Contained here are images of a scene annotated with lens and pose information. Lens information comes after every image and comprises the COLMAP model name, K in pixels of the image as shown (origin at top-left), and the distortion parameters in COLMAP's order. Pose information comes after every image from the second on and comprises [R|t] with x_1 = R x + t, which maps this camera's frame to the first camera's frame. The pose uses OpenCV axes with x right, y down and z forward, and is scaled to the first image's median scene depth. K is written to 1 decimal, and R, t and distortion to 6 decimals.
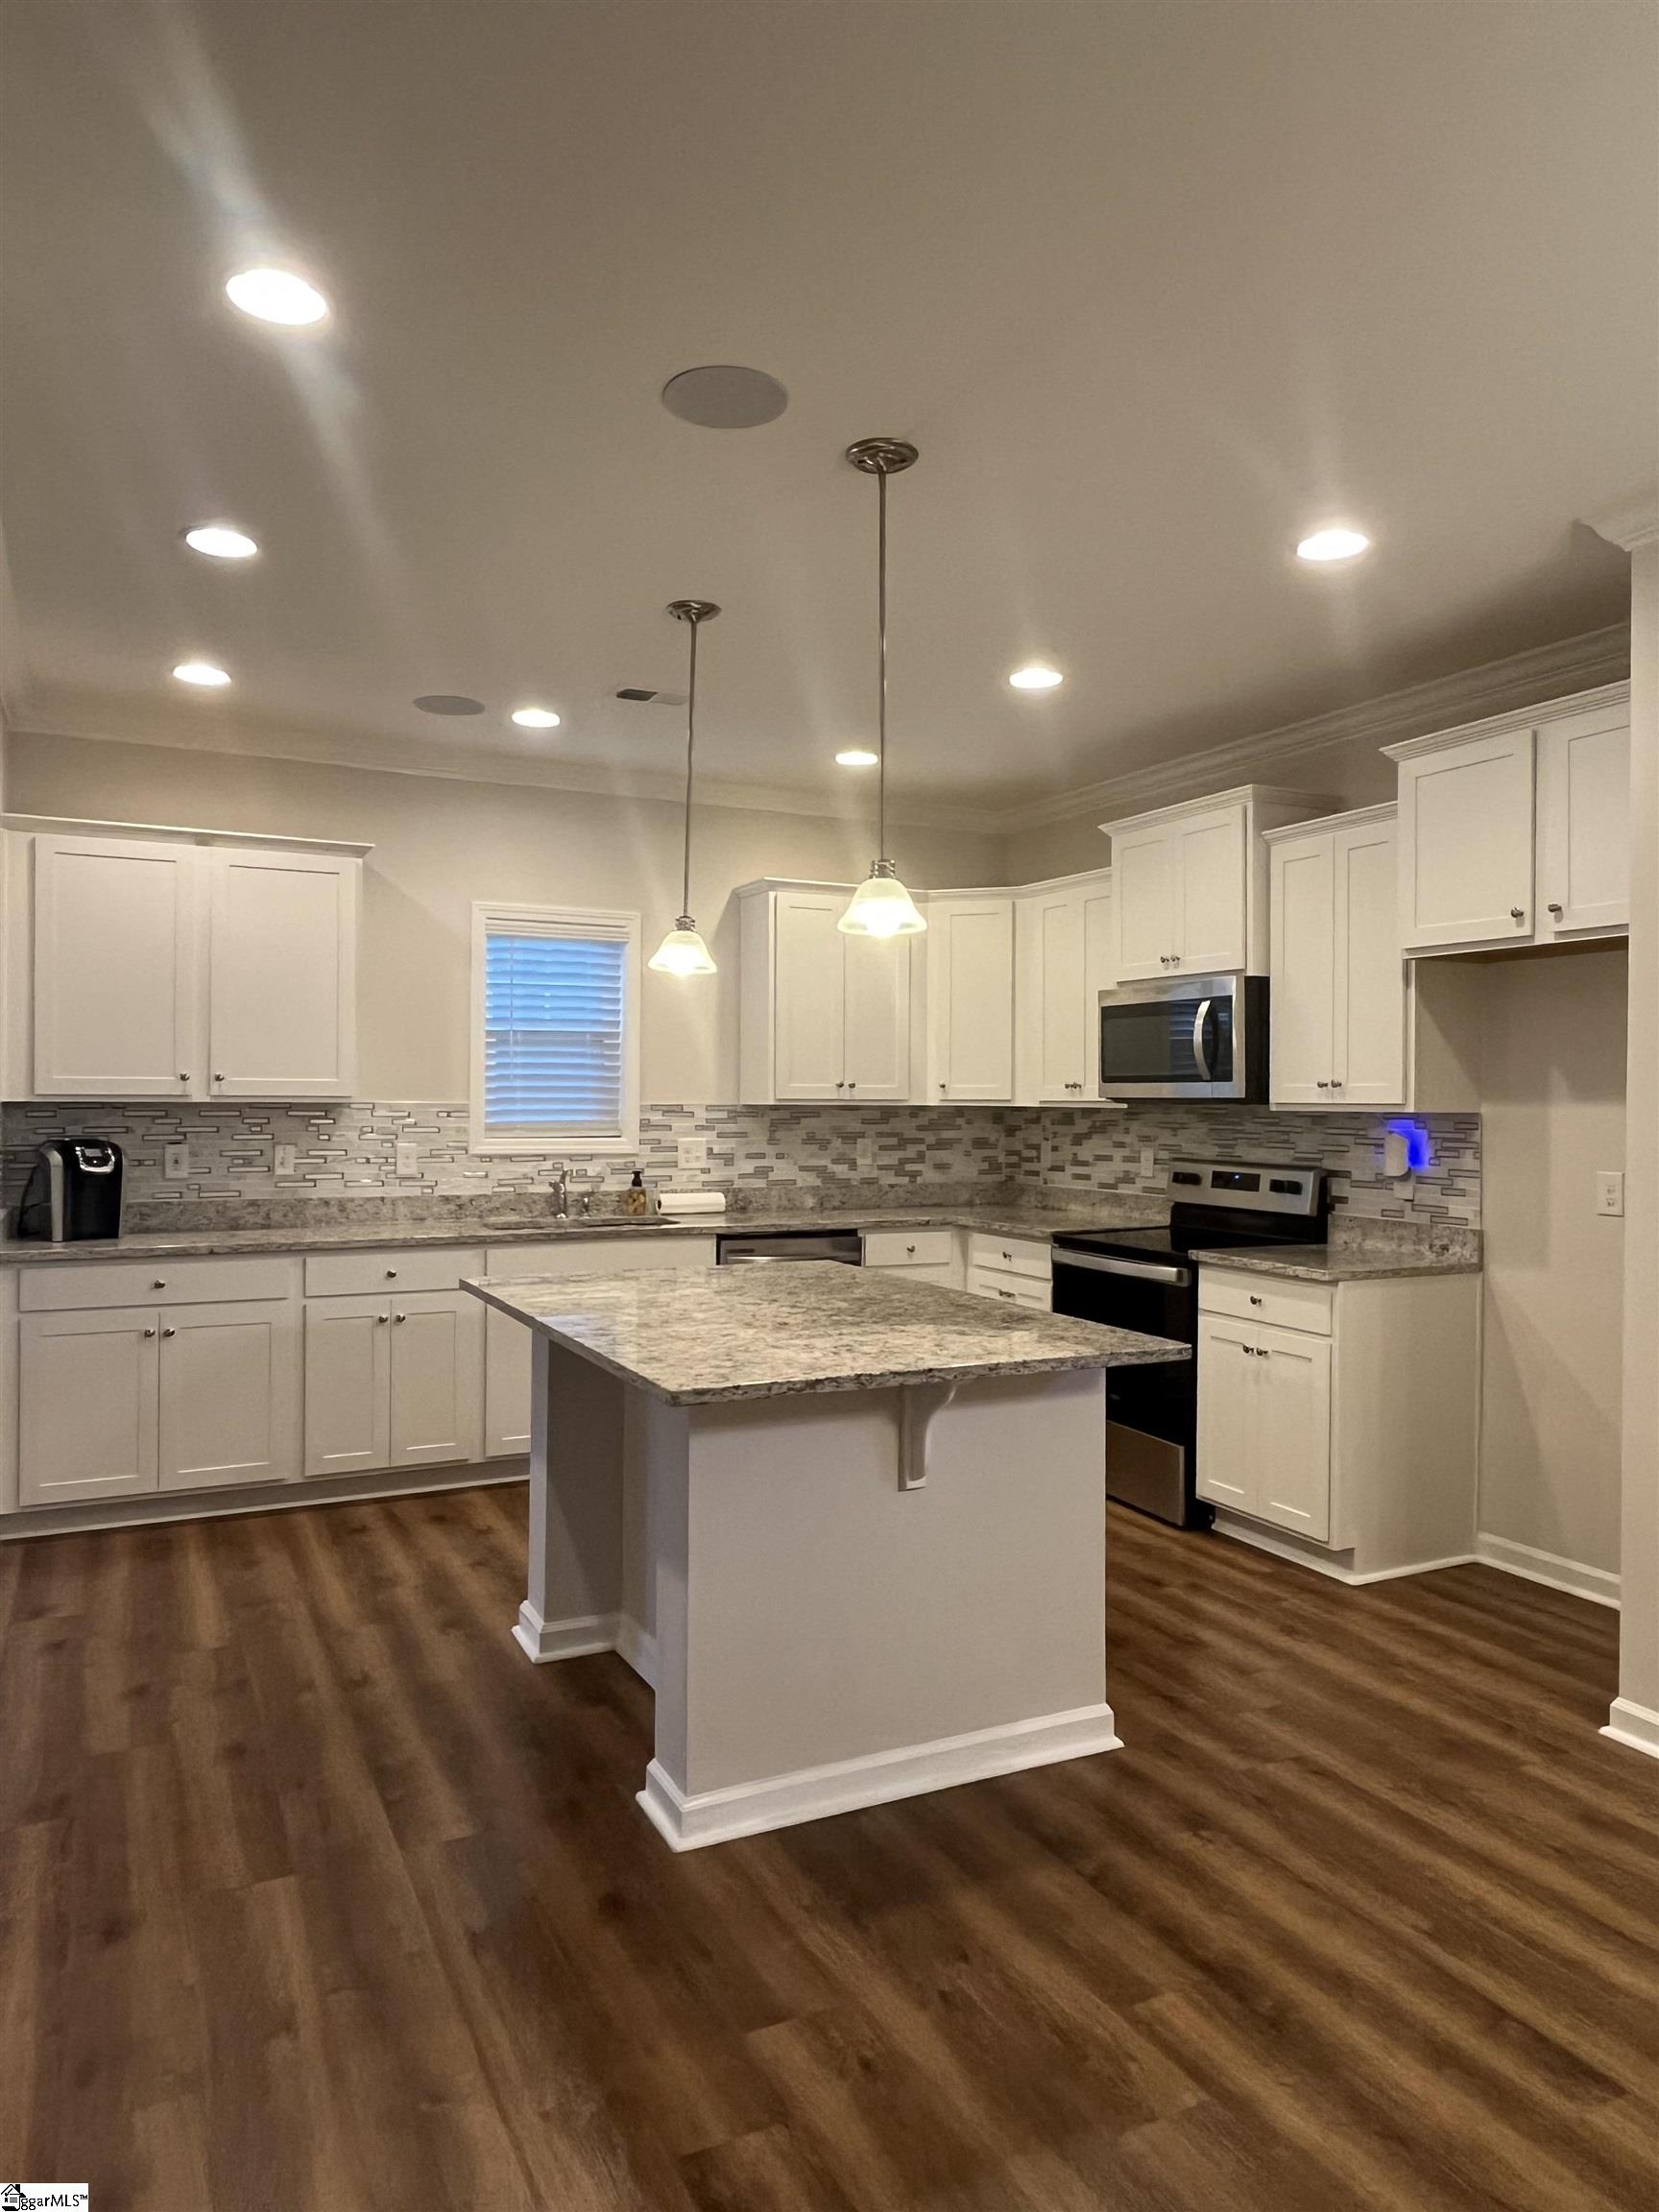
lens RADIAL K [[1431.4, 0, 829.5], [0, 1431.4, 1106.0], [0, 0, 1]] dist [0.003412, -0.003002]
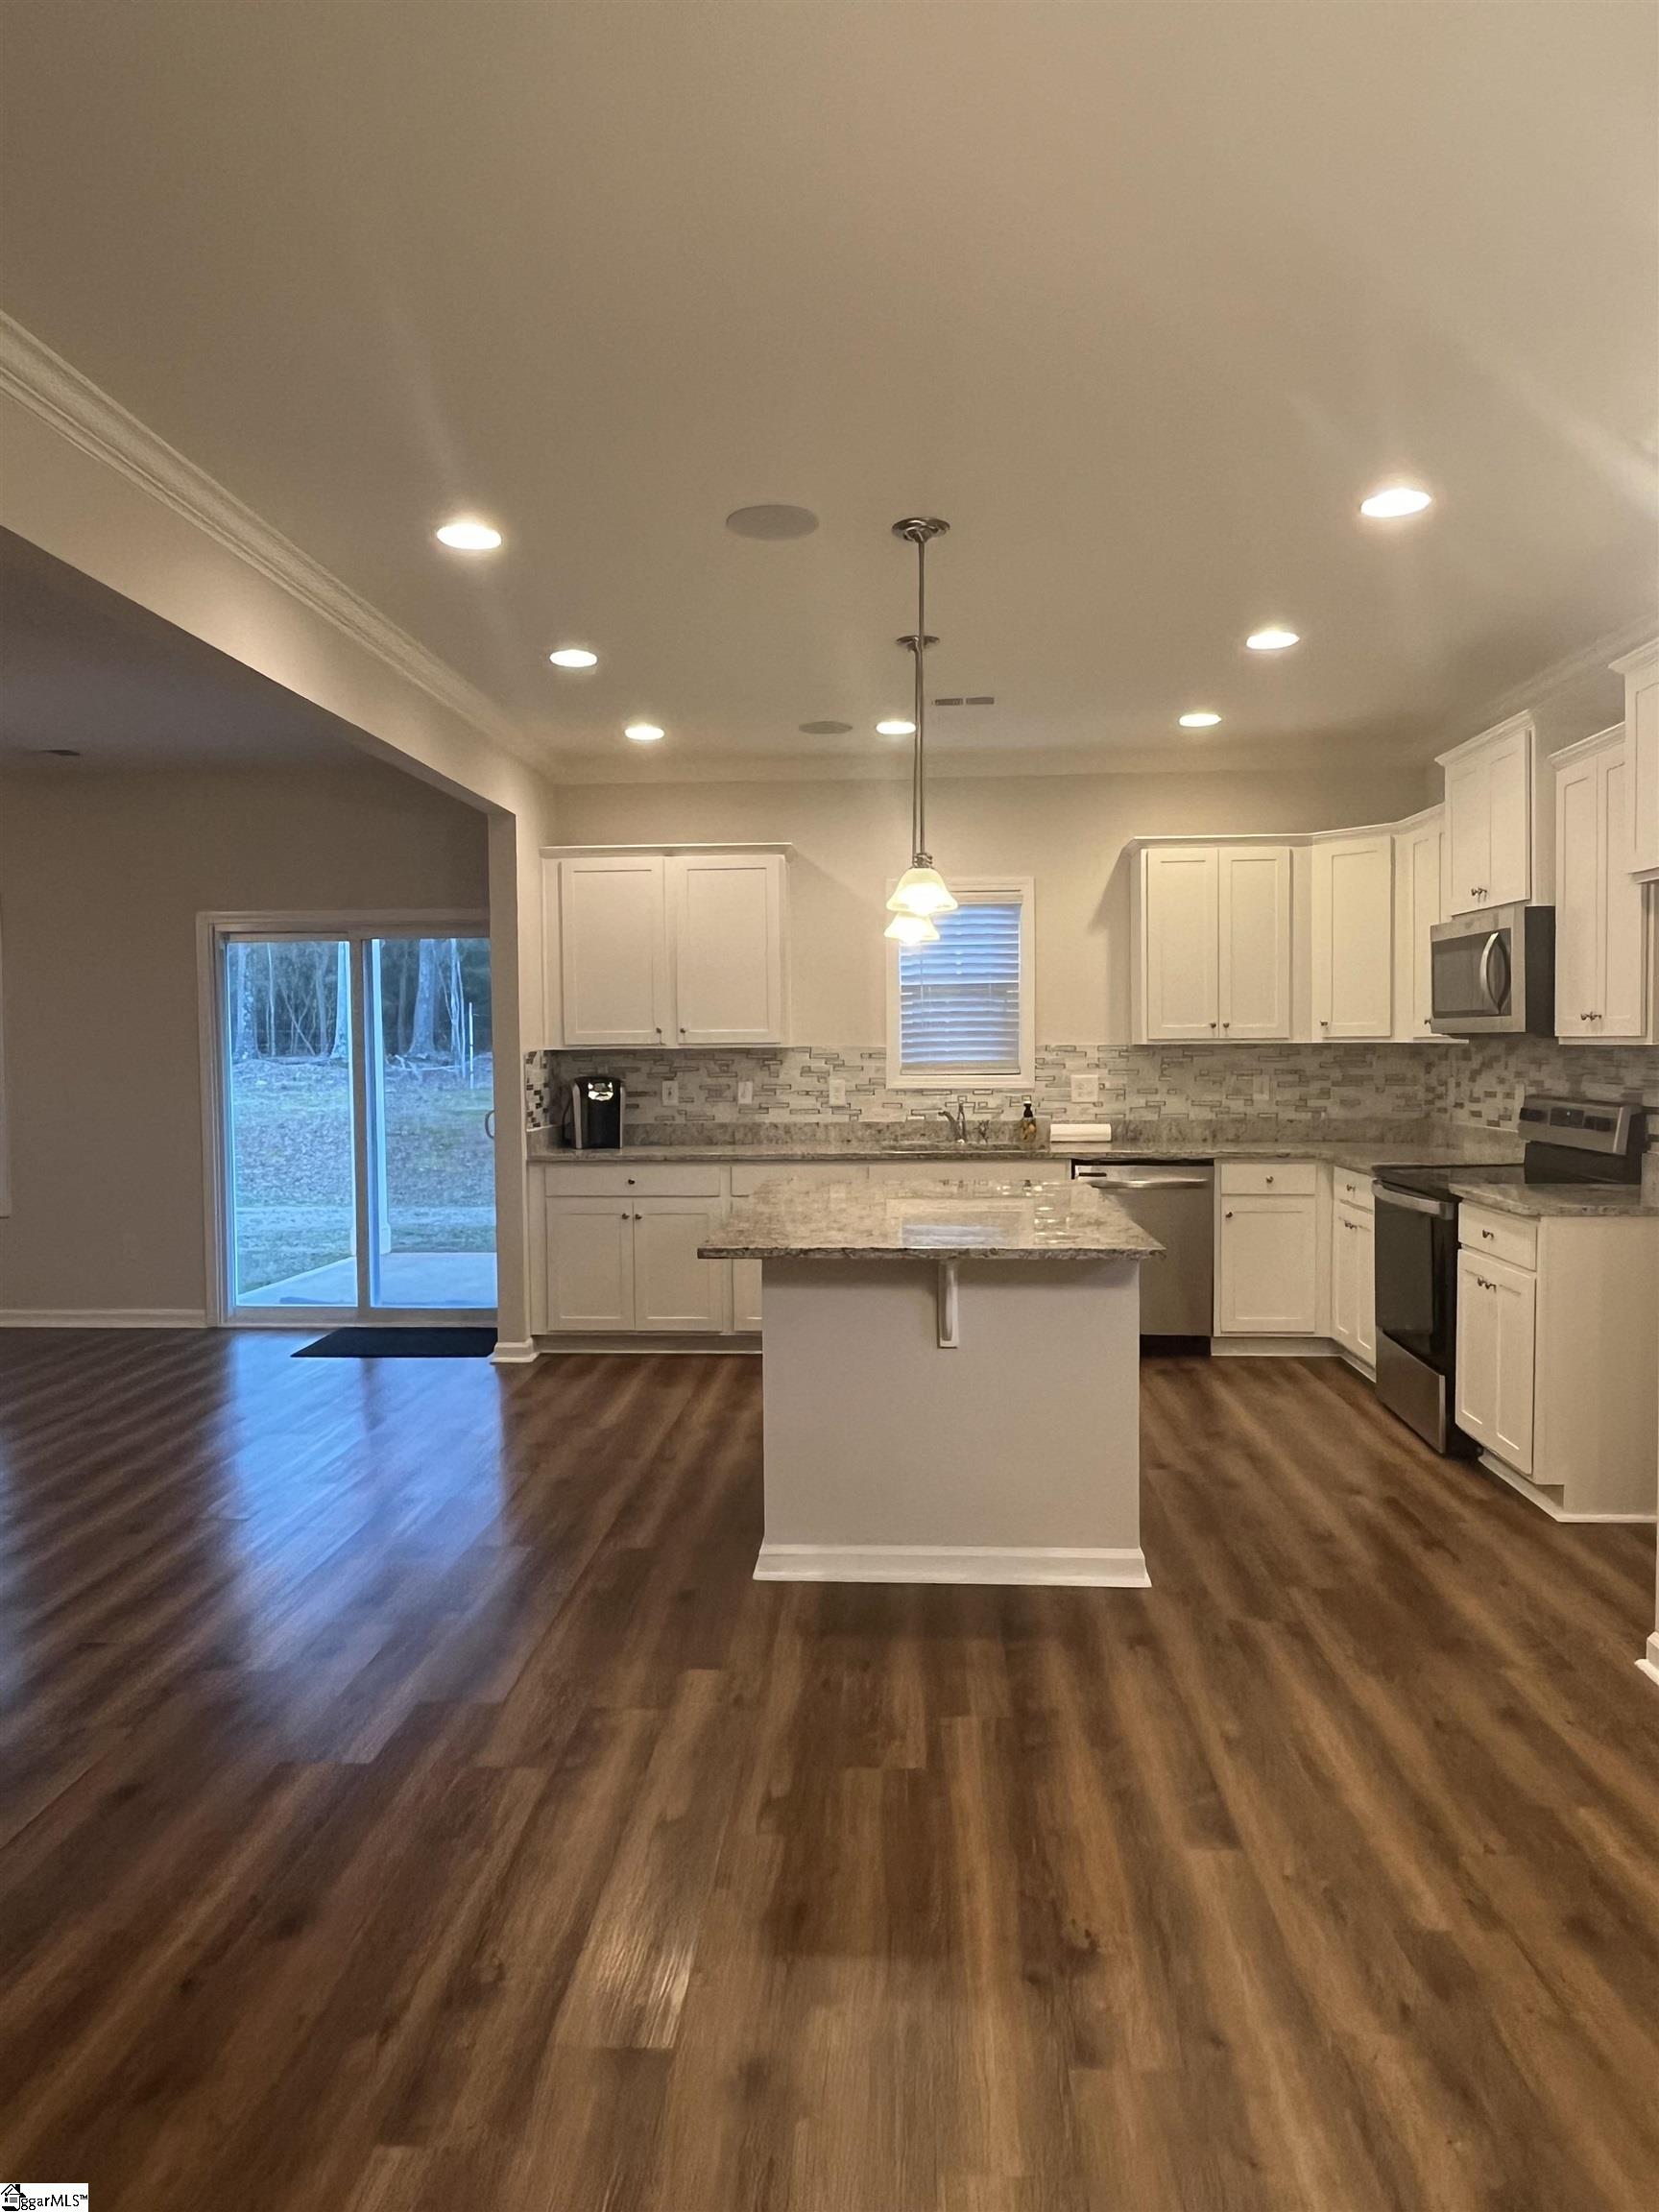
lens RADIAL K [[1431.4, 0, 829.5], [0, 1431.4, 1106.0], [0, 0, 1]] dist [0.003412, -0.003002]
pose [[0.865709, 0.008278, -0.500479, 0.331433], [0.012564, 0.999189, 0.038259, 0.001380], [0.500390, -0.039409, 0.864903, -0.080279]]
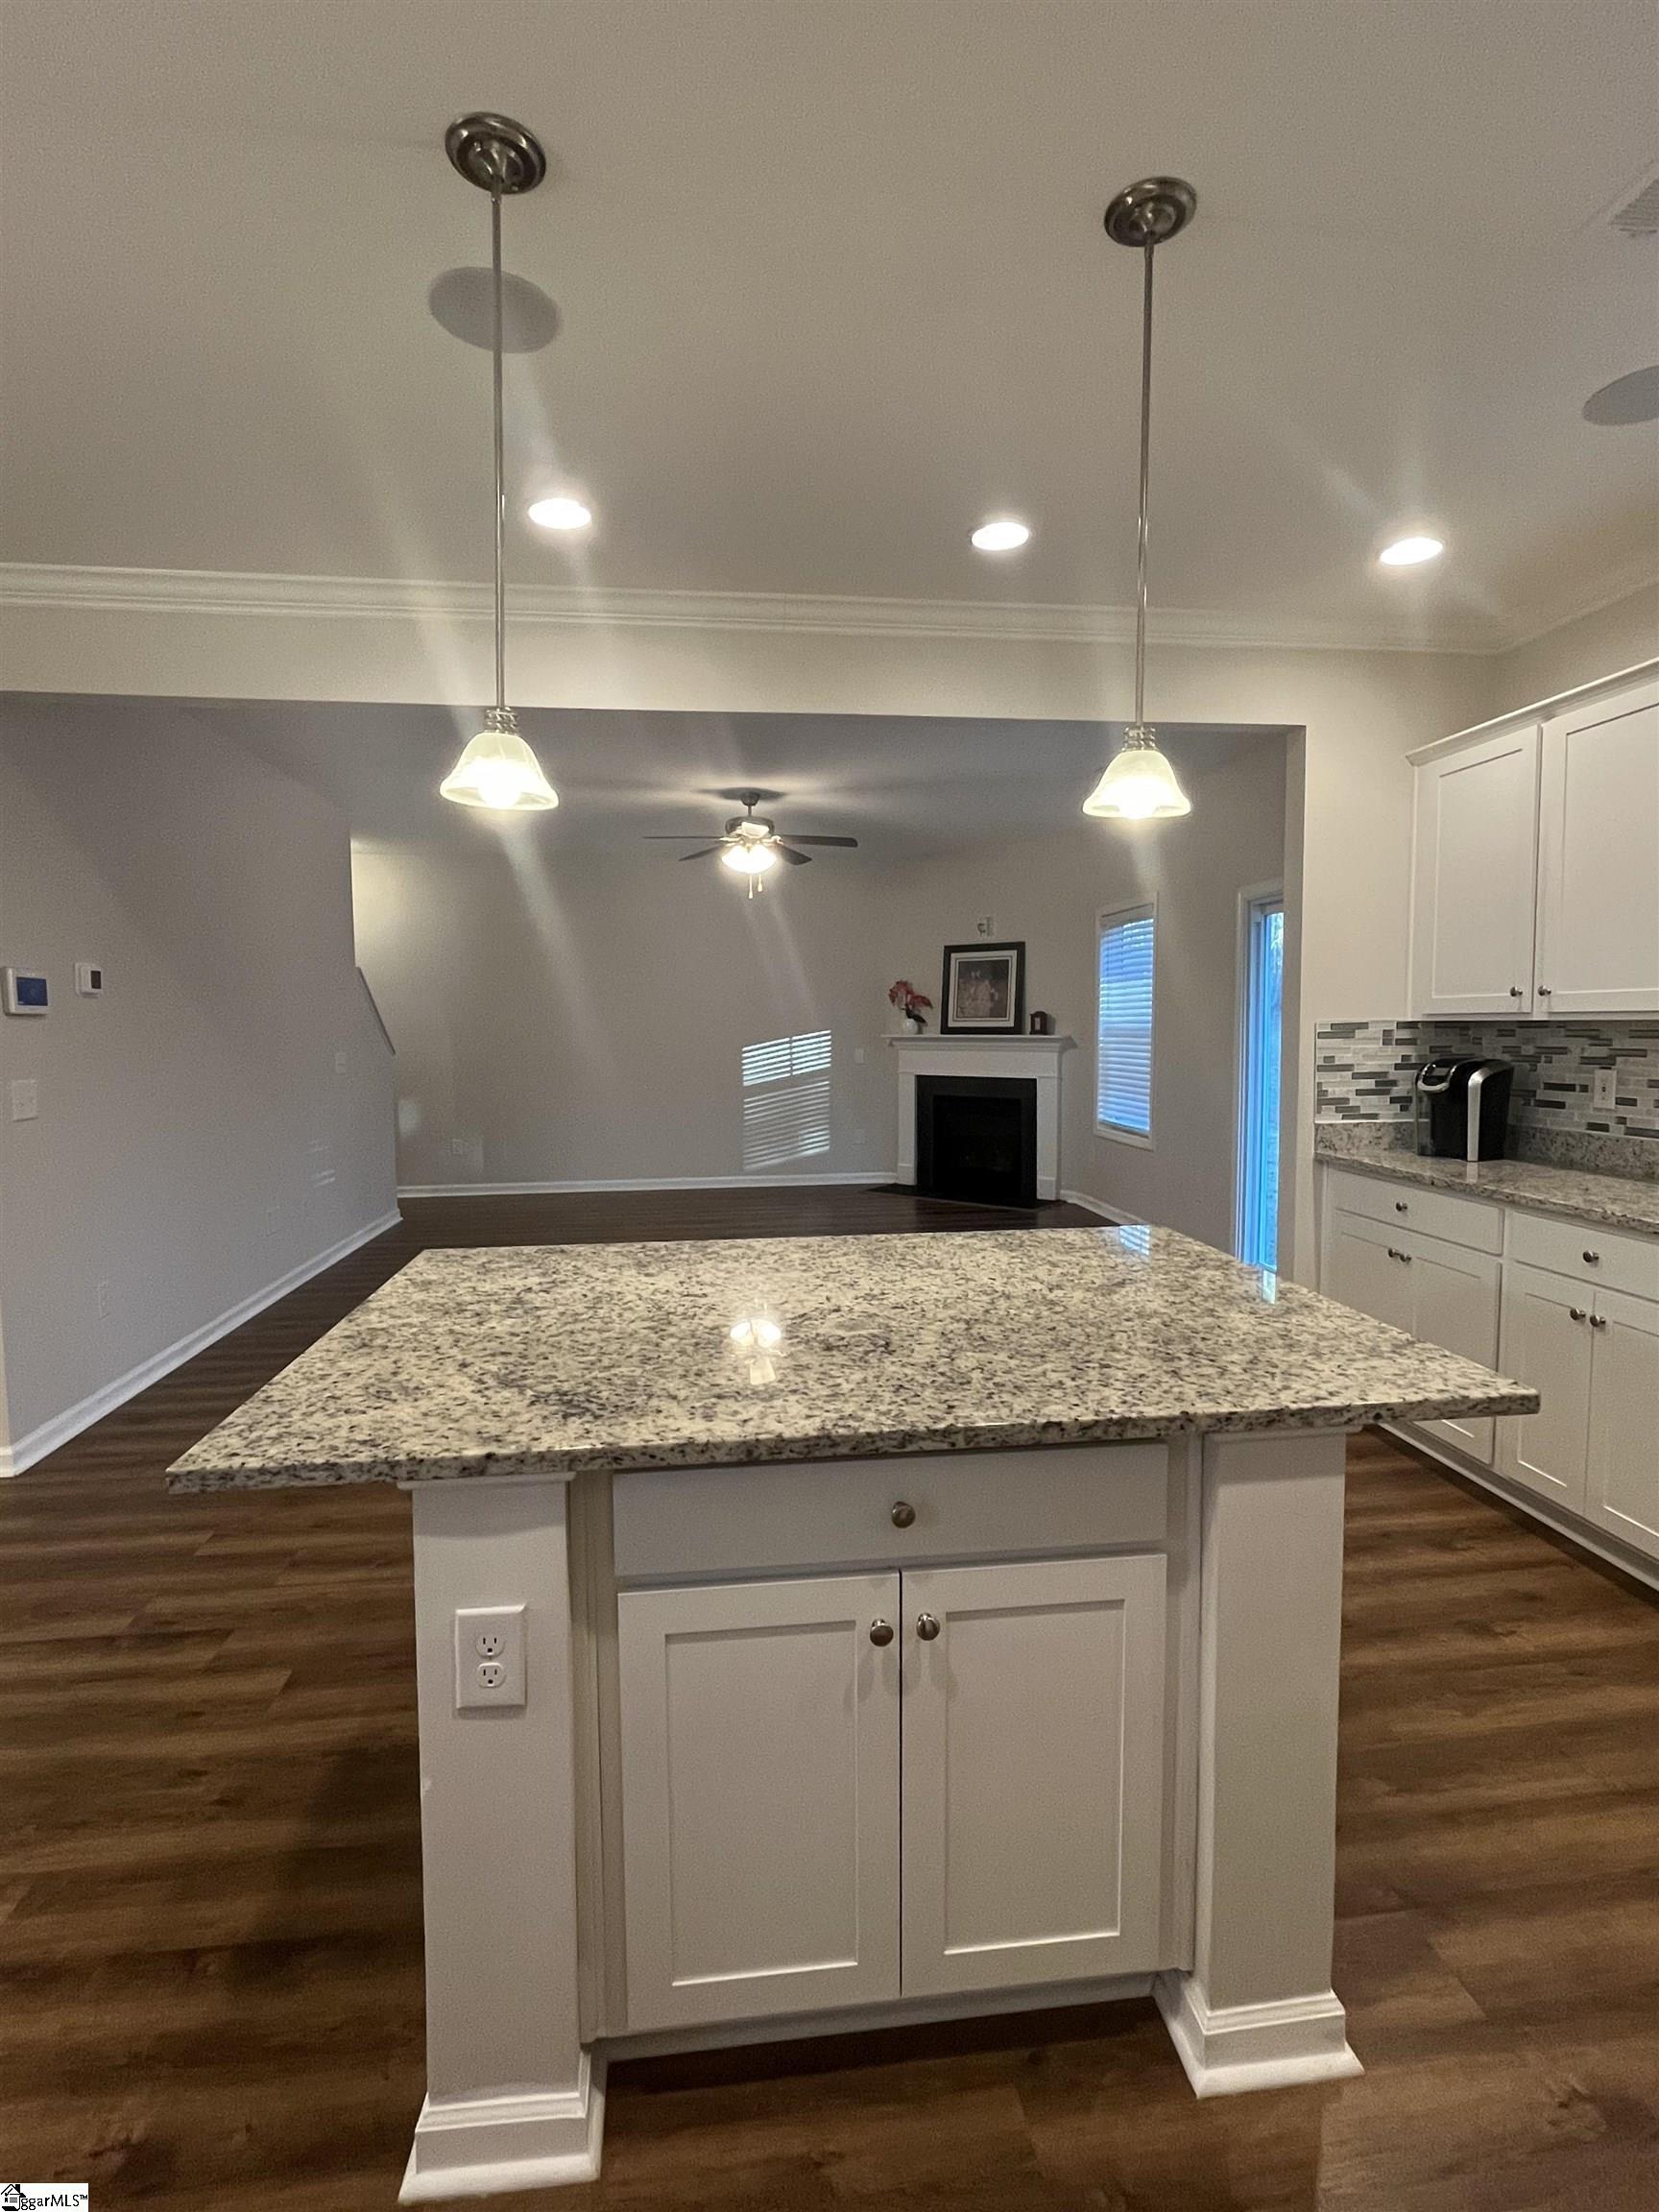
lens RADIAL K [[1073.8, 0, 829.5], [0, 1073.8, 1106.0], [0, 0, 1]] dist [0.003019, -0.000155]
pose [[-0.340452, 0.068569, -0.937758, 0.297699], [0.000355, 0.997347, 0.072797, 0.001671], [0.940262, 0.024451, -0.339573, 0.755360]]
